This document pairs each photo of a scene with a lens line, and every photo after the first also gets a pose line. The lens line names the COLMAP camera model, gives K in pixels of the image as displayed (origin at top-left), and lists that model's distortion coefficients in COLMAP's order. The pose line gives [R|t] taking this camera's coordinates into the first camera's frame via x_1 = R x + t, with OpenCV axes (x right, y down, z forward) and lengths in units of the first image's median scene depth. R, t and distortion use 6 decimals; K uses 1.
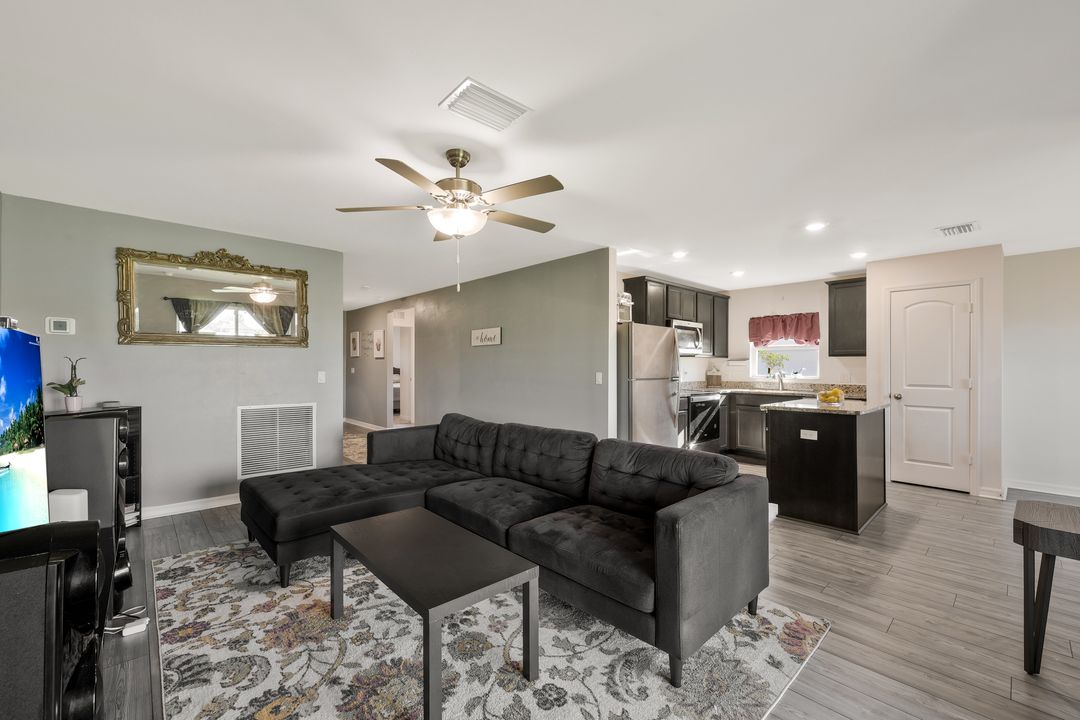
lens RADIAL K [[439.5, 0, 540.6], [0, 439.5, 361.1], [0, 0, 1]] dist [0.004184, -0.000966]
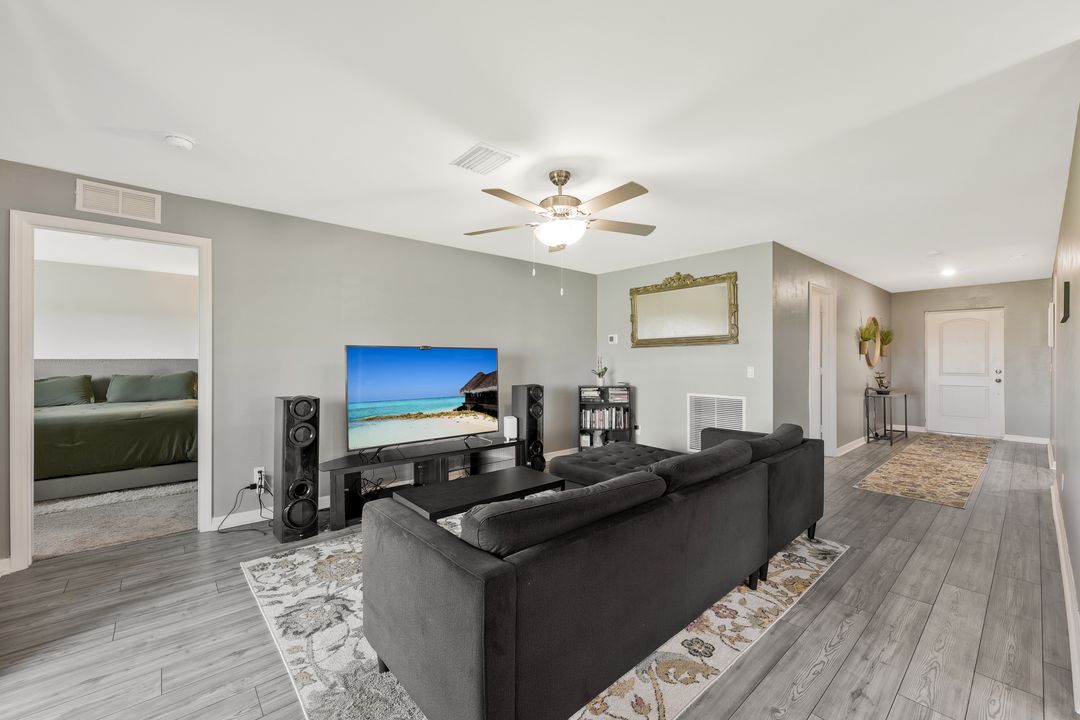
lens RADIAL K [[439.5, 0, 535.7], [0, 439.5, 353.9], [0, 0, 1]] dist [0.004184, -0.000966]
pose [[-0.024910, -0.022152, -0.999444, 0.721344], [0.005824, 0.999734, -0.022304, 0.018824], [0.999673, -0.006376, -0.024775, 0.731758]]
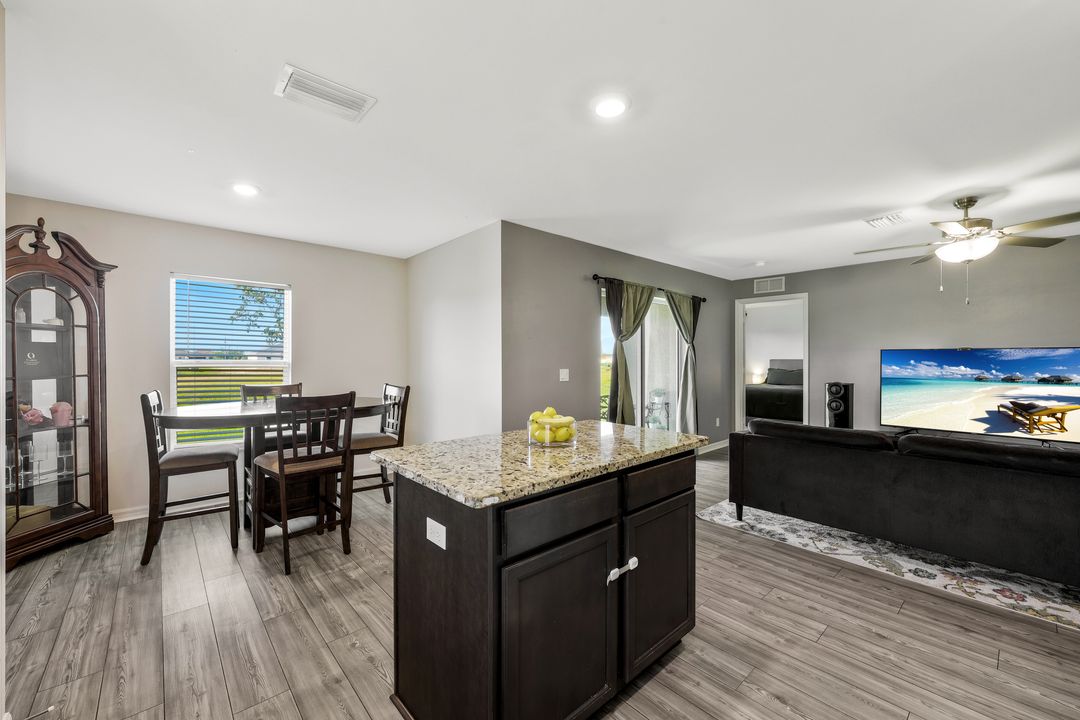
lens RADIAL K [[439.5, 0, 538.4], [0, 439.5, 361.9], [0, 0, 1]] dist [0.004184, -0.000966]
pose [[-0.999813, -0.006533, 0.018186, 0.855434], [-0.006449, 0.999968, 0.004646, 0.010930], [-0.018216, 0.004528, -0.999824, 2.305559]]
